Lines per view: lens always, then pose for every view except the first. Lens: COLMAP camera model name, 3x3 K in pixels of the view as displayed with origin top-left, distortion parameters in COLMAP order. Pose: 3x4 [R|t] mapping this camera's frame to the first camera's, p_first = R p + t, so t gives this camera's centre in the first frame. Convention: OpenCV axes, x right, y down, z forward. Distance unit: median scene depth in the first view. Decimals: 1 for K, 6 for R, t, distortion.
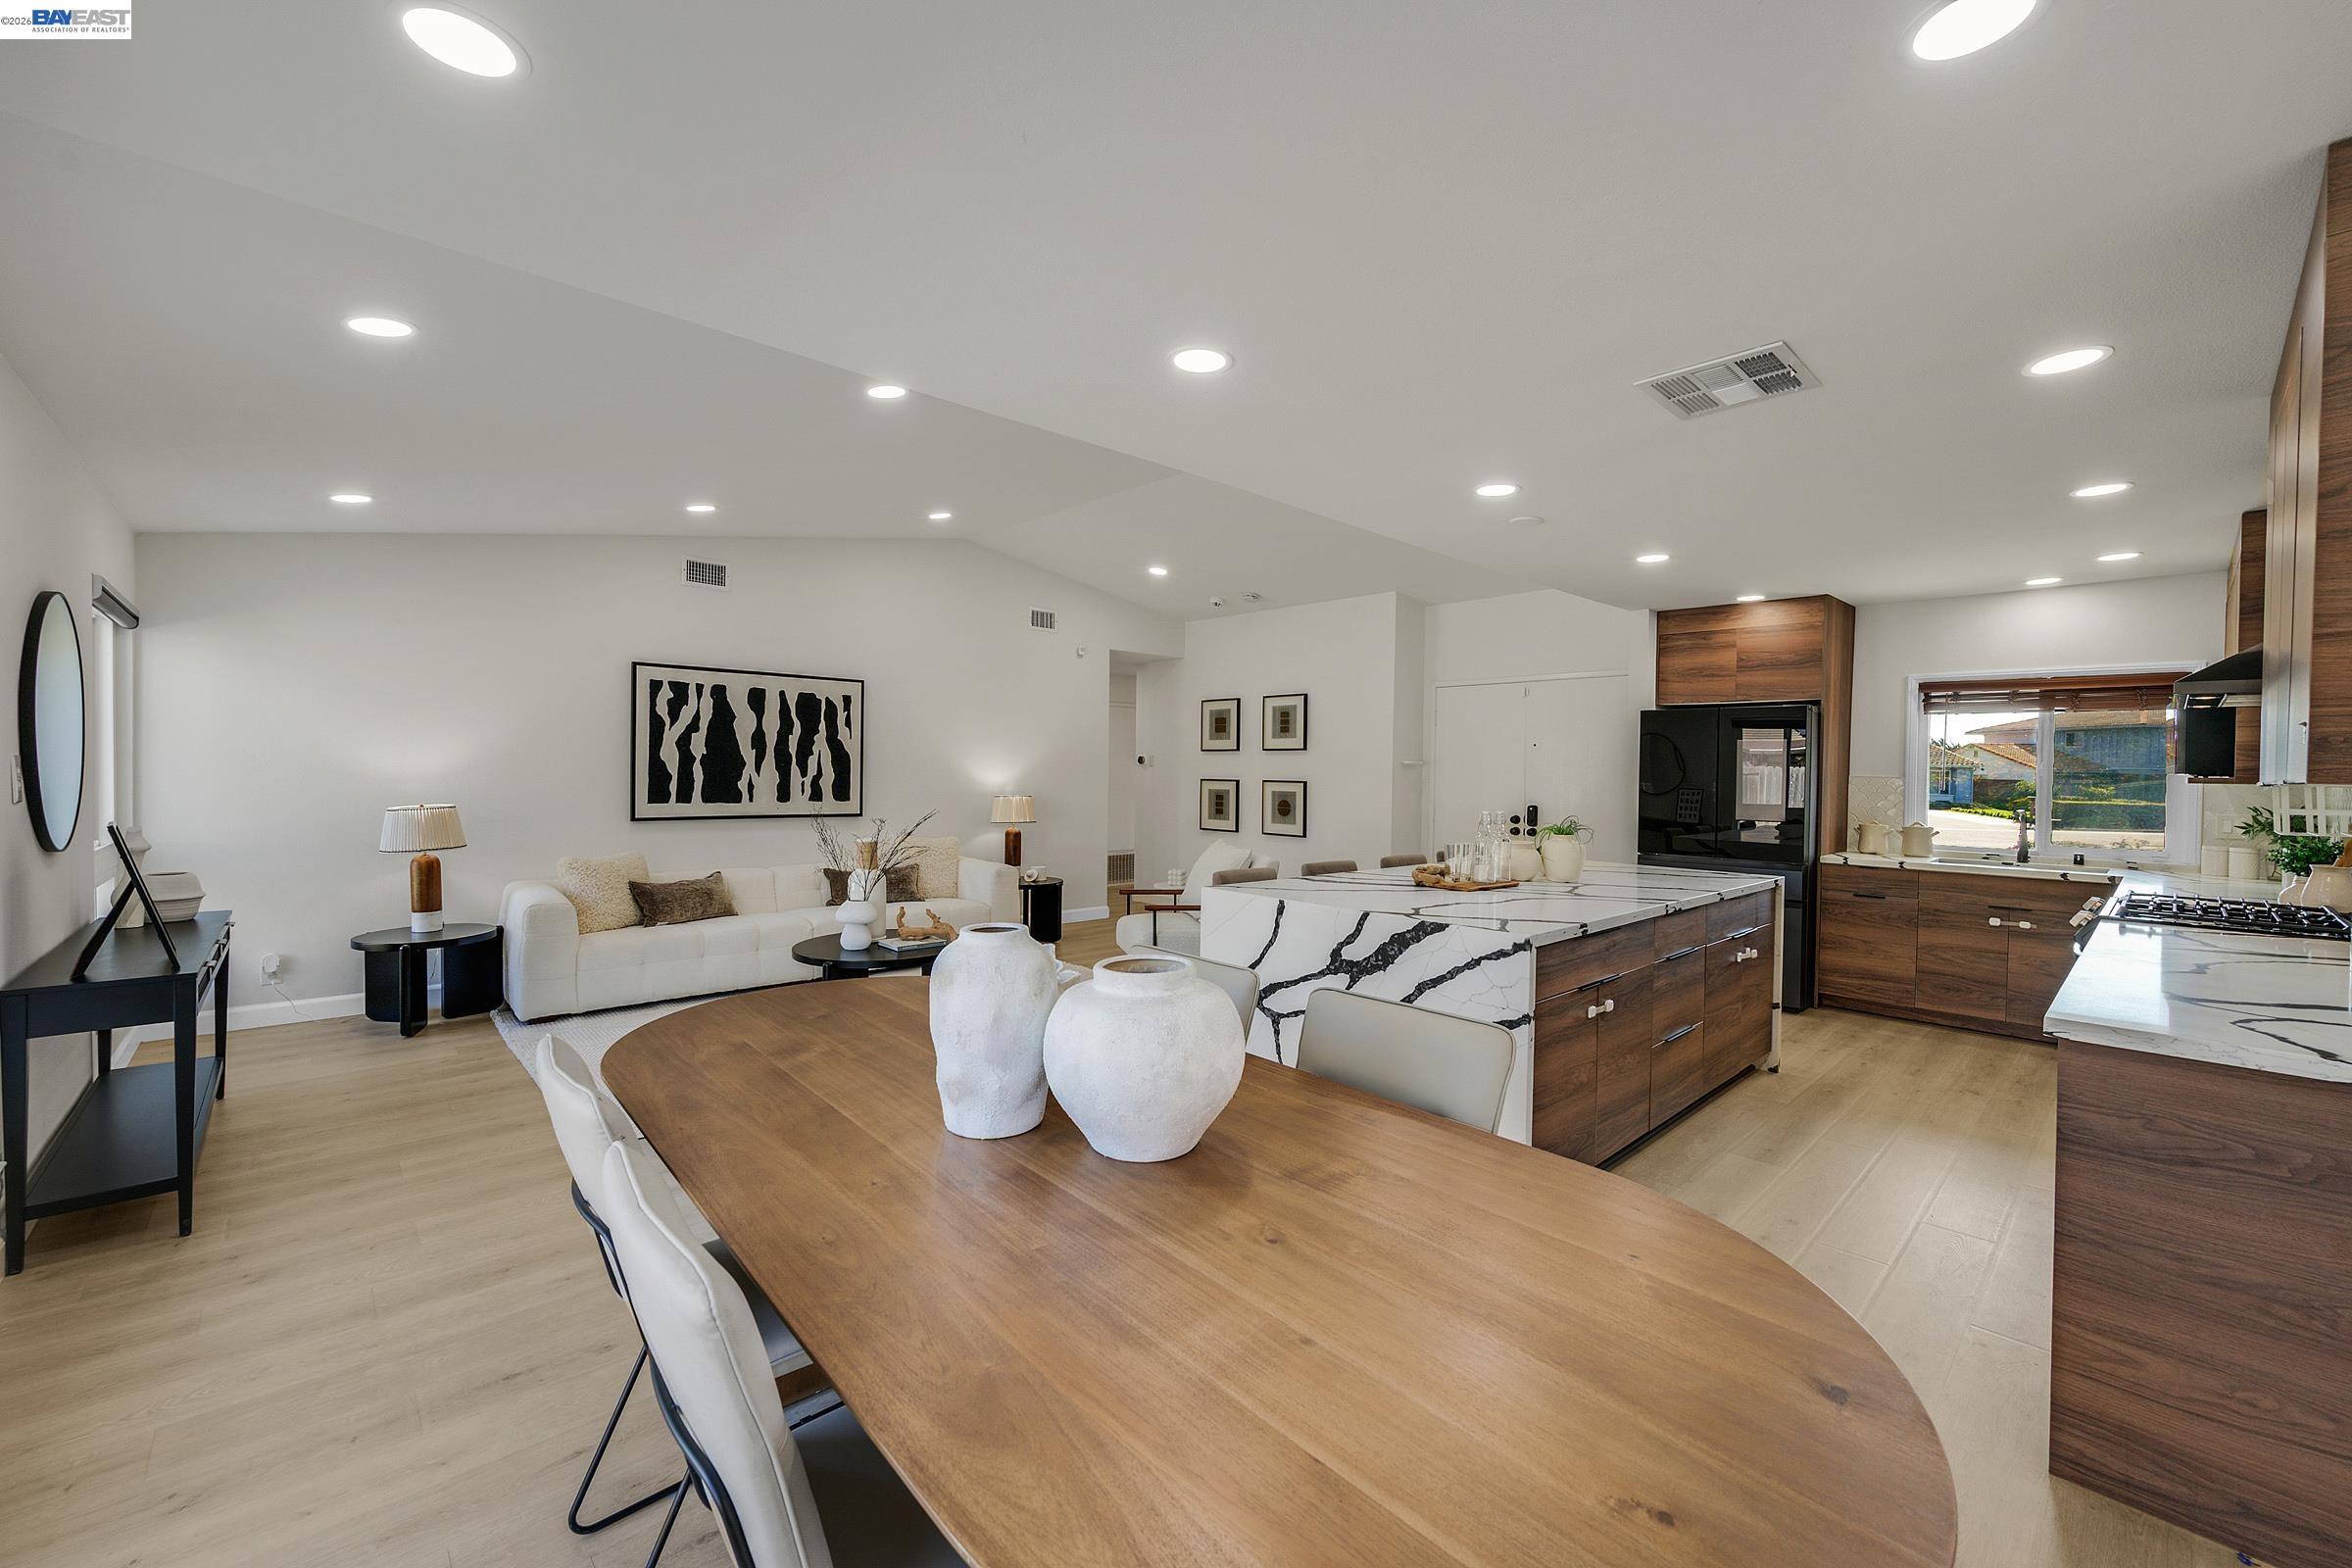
lens RADIAL K [[941.7, 0, 1184.8], [0, 941.7, 764.5], [0, 0, 1]] dist [-0.004951, -0.000306]
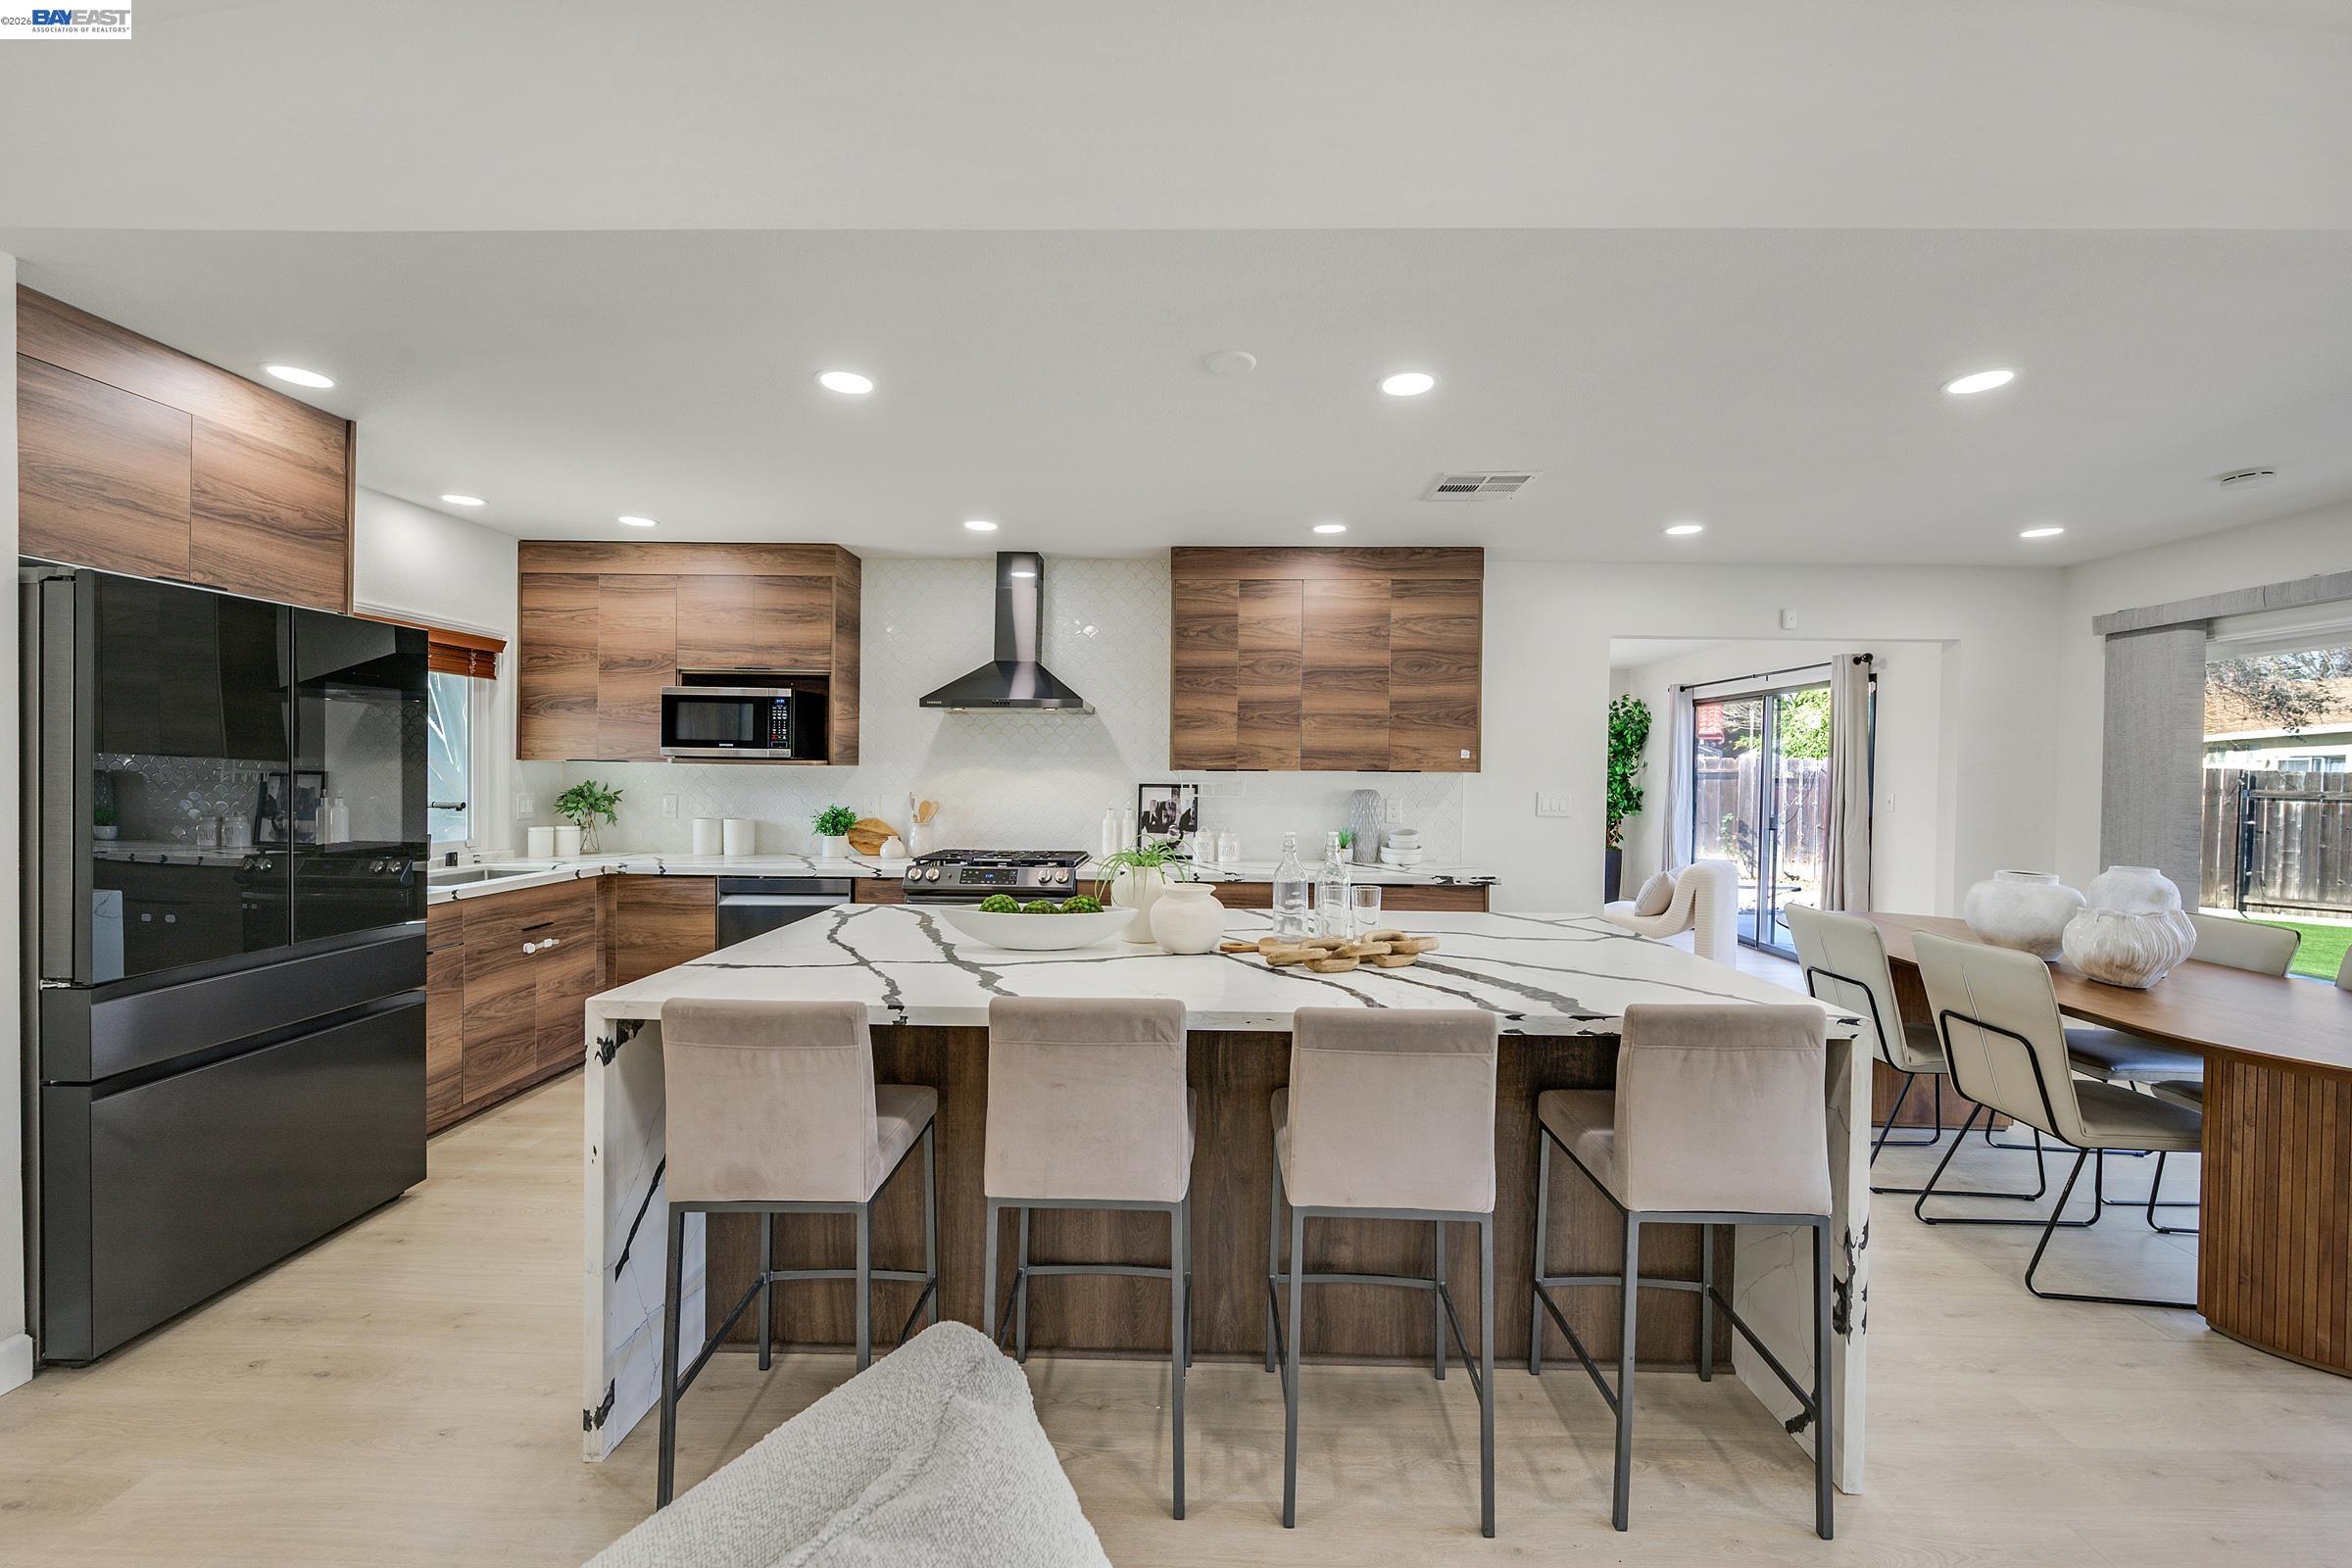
lens RADIAL K [[941.7, 0, 1184.8], [0, 941.7, 783.6], [0, 0, 1]] dist [-0.004951, -0.000306]
pose [[-0.713769, -0.034849, 0.699514, -0.037057], [-0.024374, 0.999392, 0.024918, 0.001753], [-0.699957, 0.000736, -0.714185, 0.953148]]
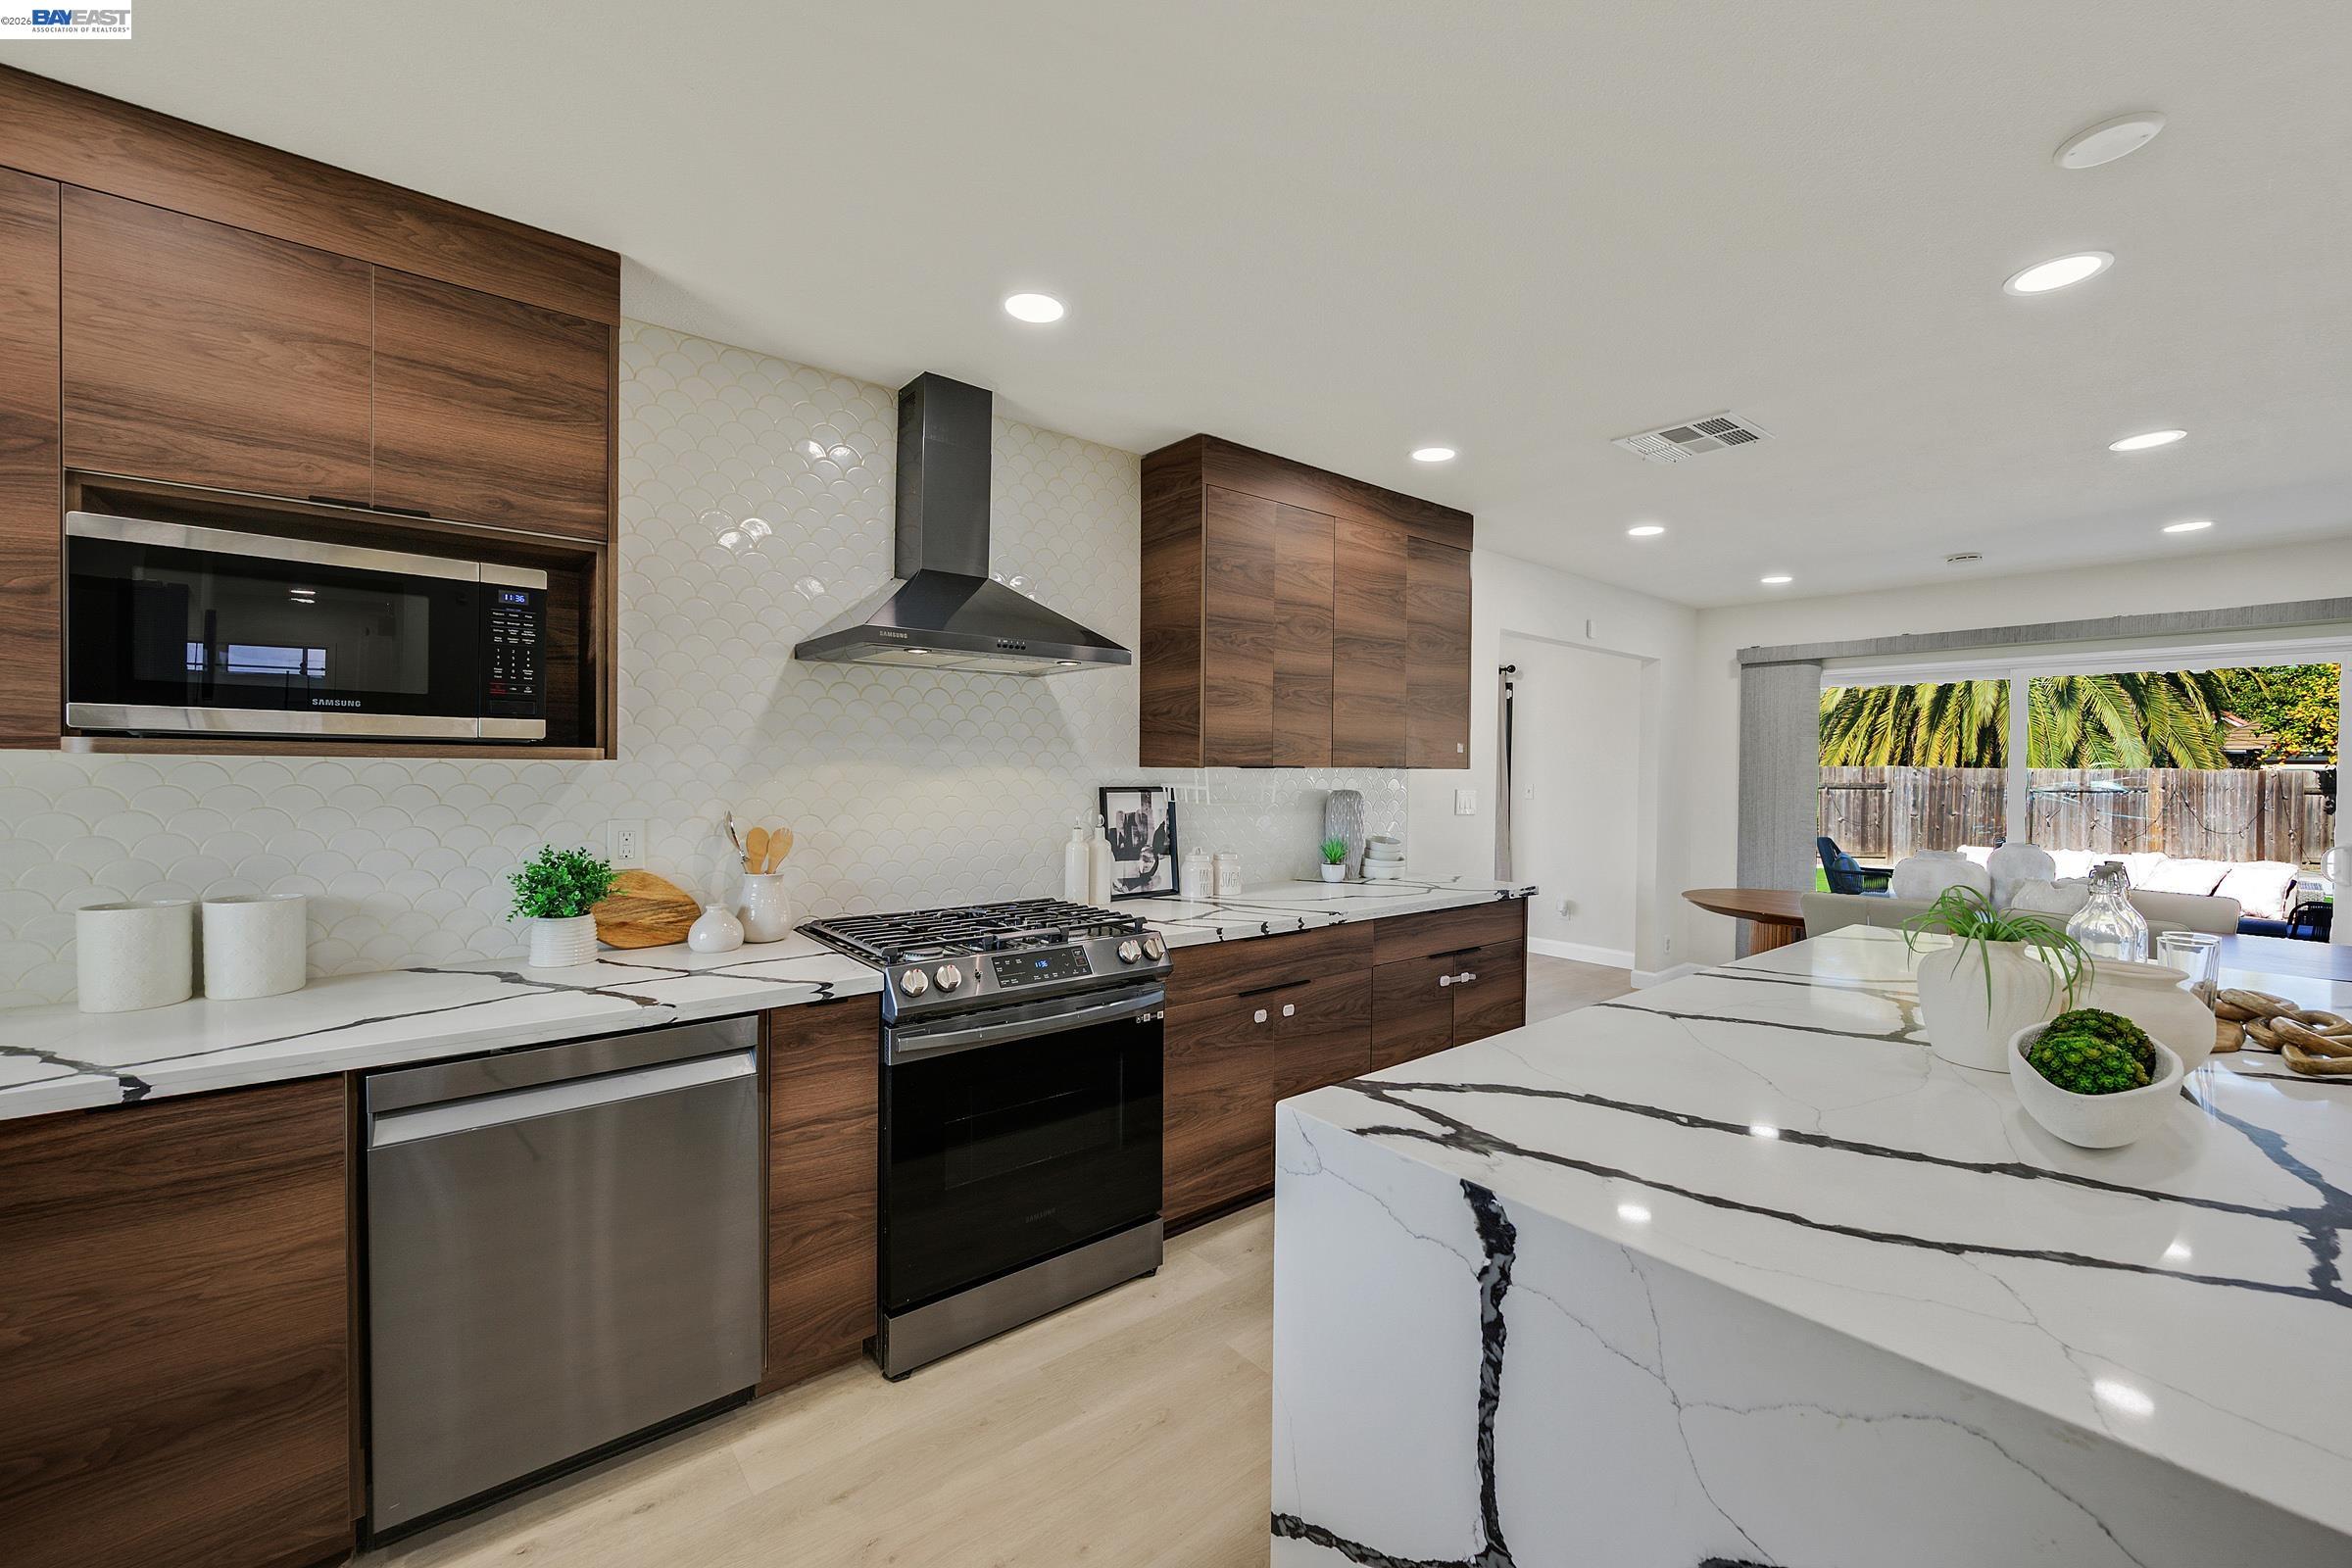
lens RADIAL K [[941.7, 0, 1196.3], [0, 941.7, 781.9], [0, 0, 1]] dist [-0.004951, -0.000306]
pose [[-0.997402, -0.028770, 0.066048, 0.463326], [-0.027872, 0.999507, 0.014473, 0.010550], [-0.066432, 0.012595, -0.997711, 0.928848]]
